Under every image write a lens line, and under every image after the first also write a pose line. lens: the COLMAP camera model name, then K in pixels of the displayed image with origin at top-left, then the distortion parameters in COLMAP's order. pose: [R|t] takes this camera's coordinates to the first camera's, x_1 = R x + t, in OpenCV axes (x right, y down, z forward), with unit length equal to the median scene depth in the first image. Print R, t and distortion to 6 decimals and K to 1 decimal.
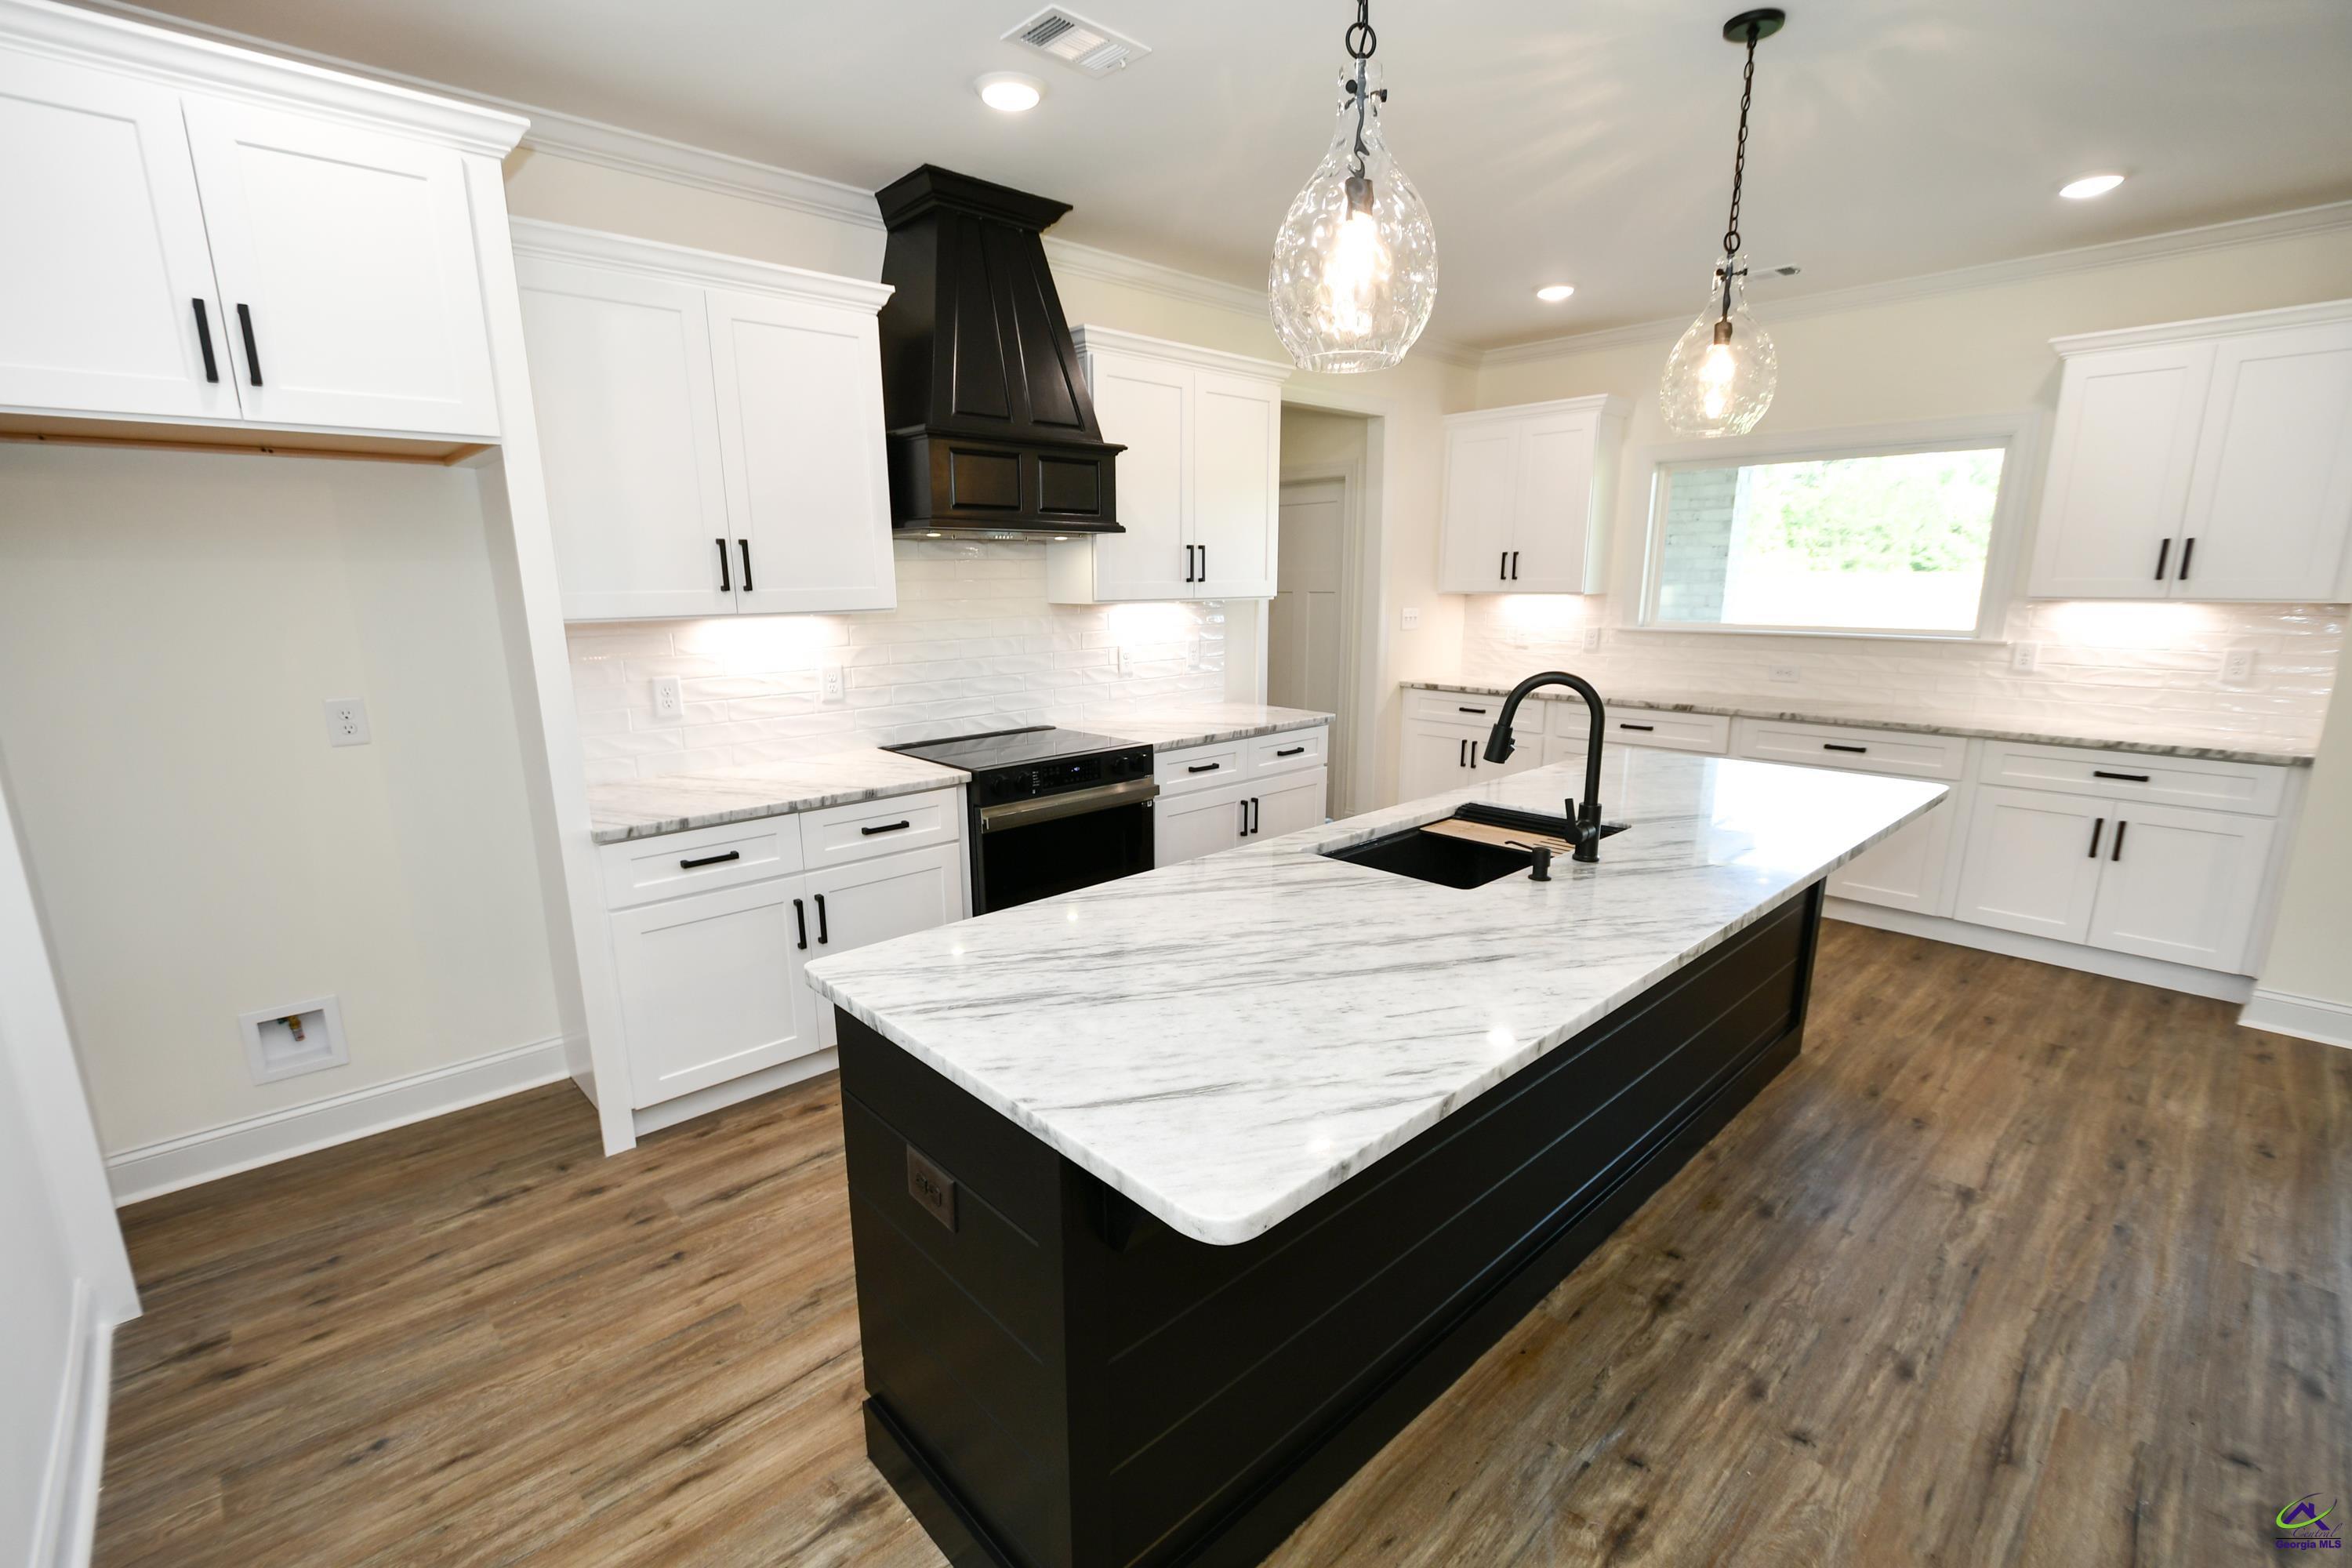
lens RADIAL K [[1032.8, 0, 1148.7], [0, 1032.8, 817.1], [0, 0, 1]] dist [-0.002766, -0.001463]
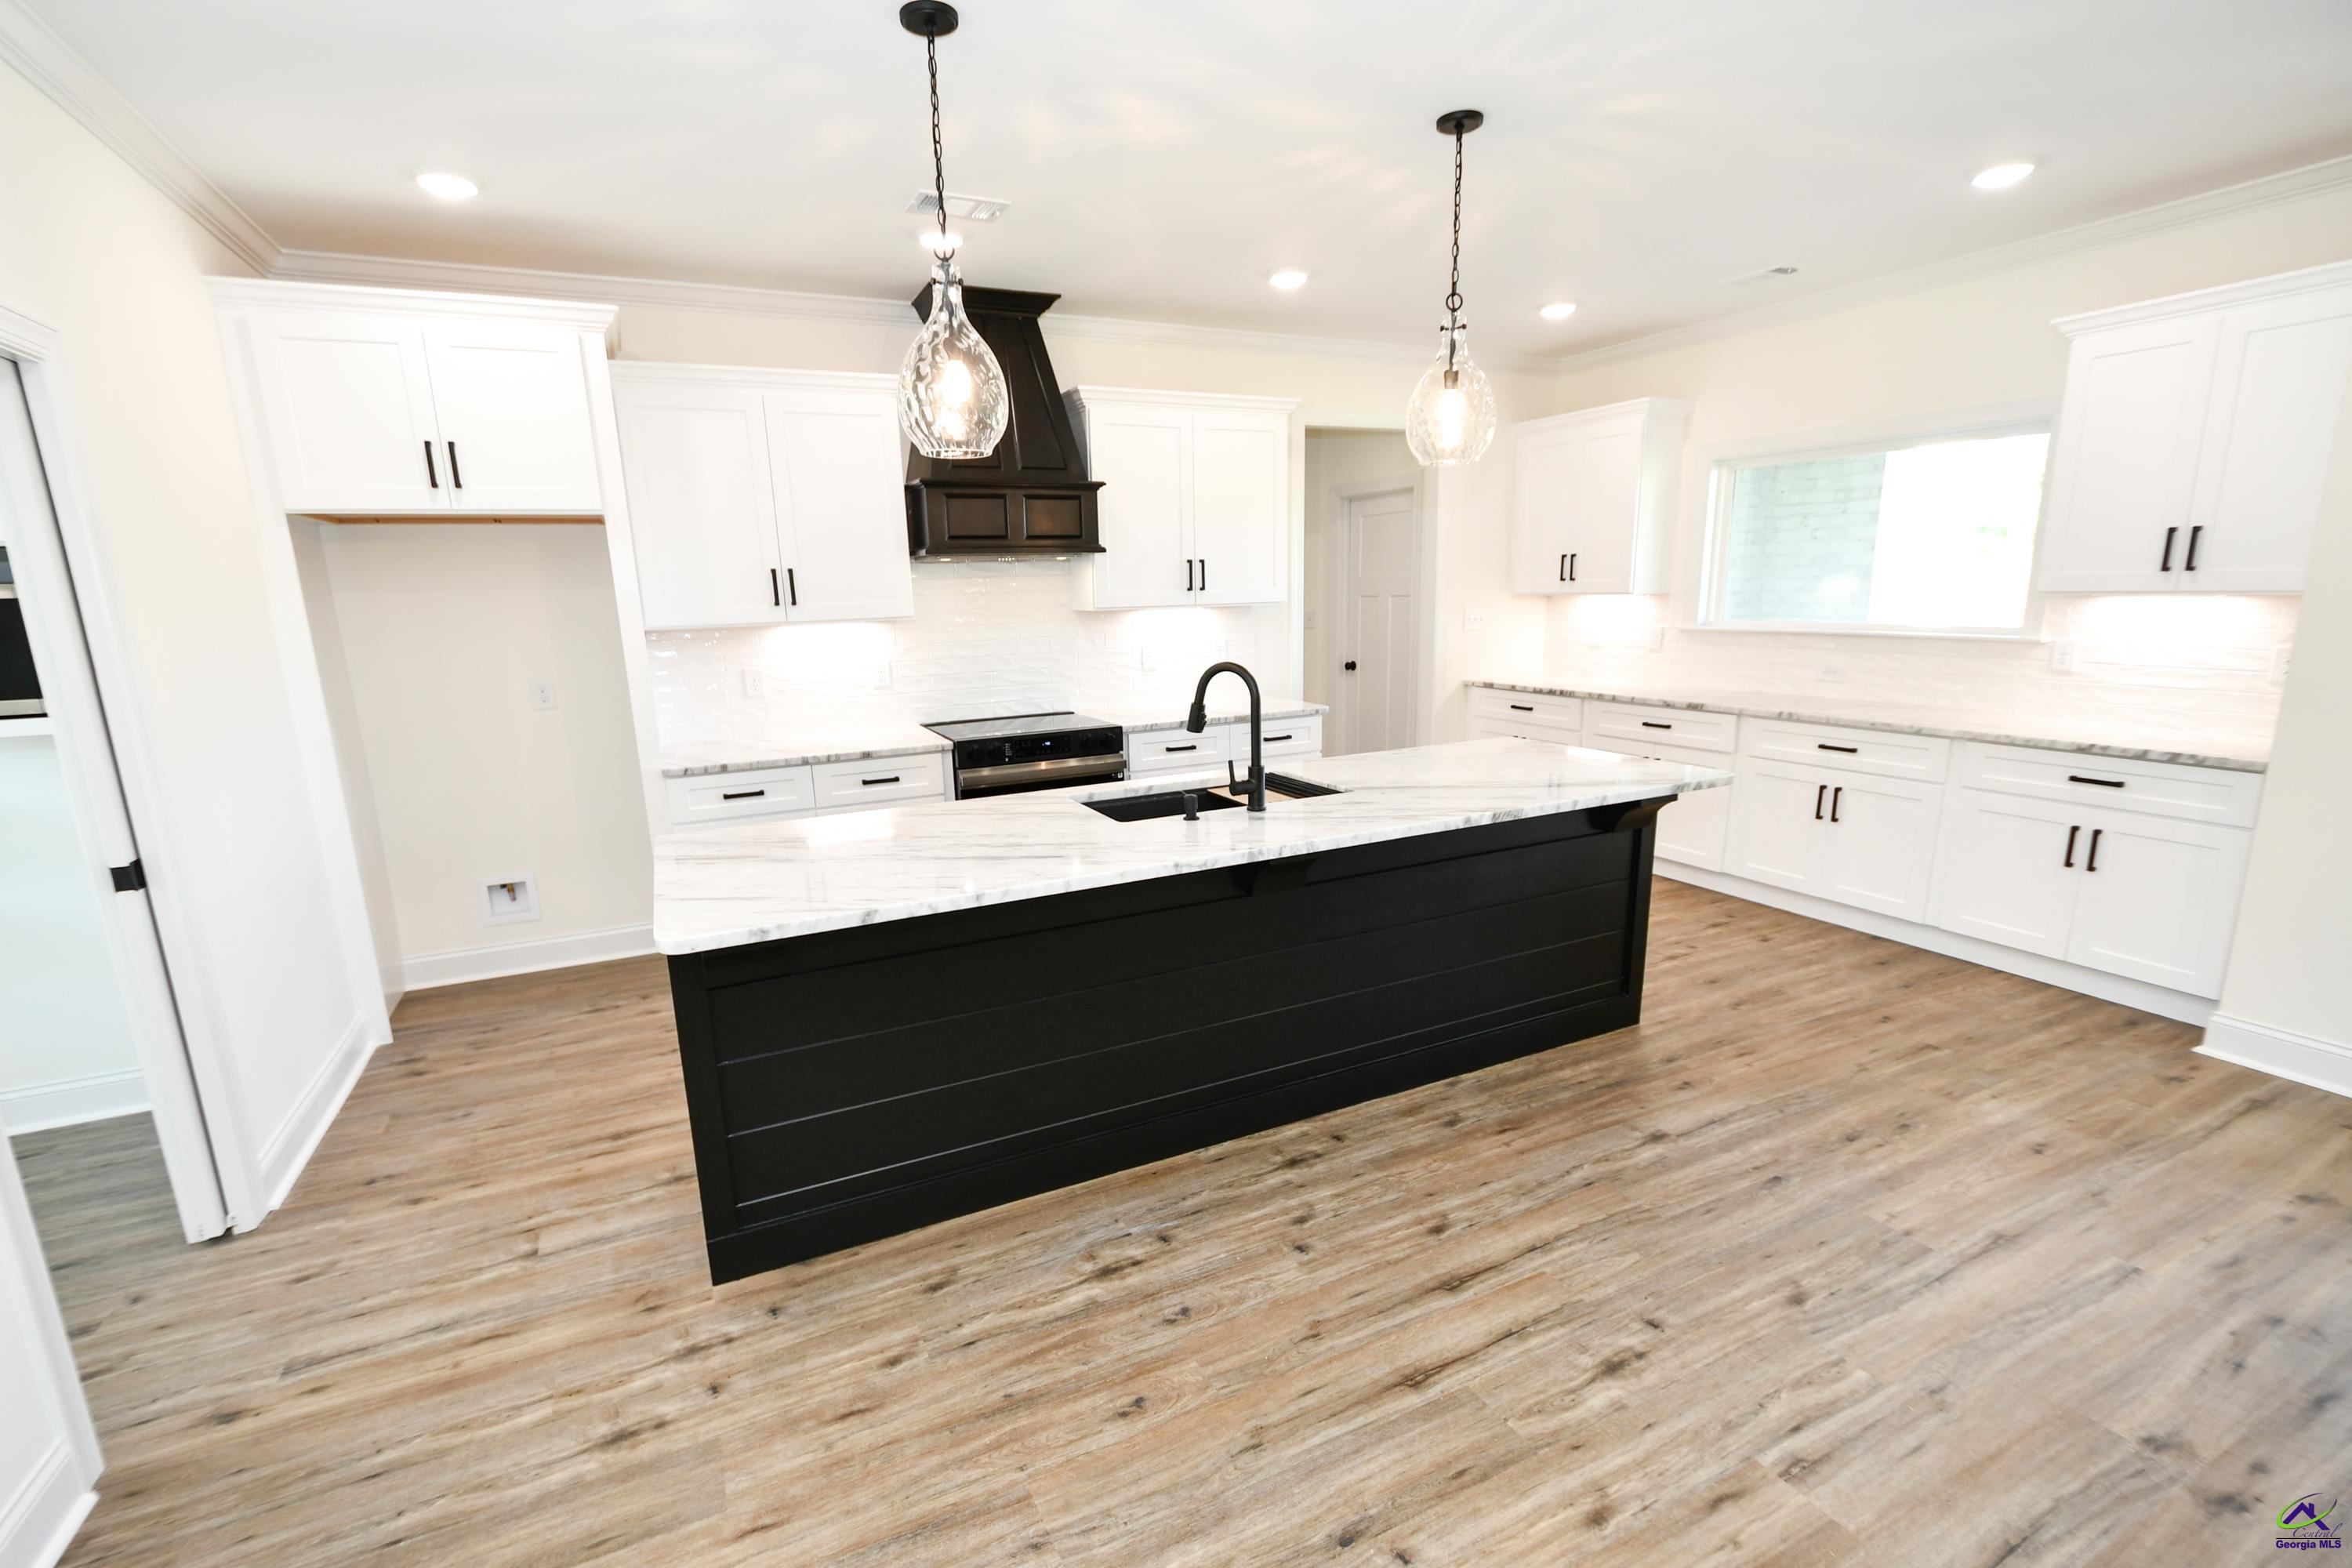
lens RADIAL K [[1031.2, 0, 1148.9], [0, 1031.2, 816.1], [0, 0, 1]] dist [0.006911, -0.007019]
pose [[0.956145, 0.046062, -0.289248, 0.472802], [-0.047302, 0.998877, 0.002707, 0.036741], [0.289048, 0.011094, 0.957250, -0.183989]]
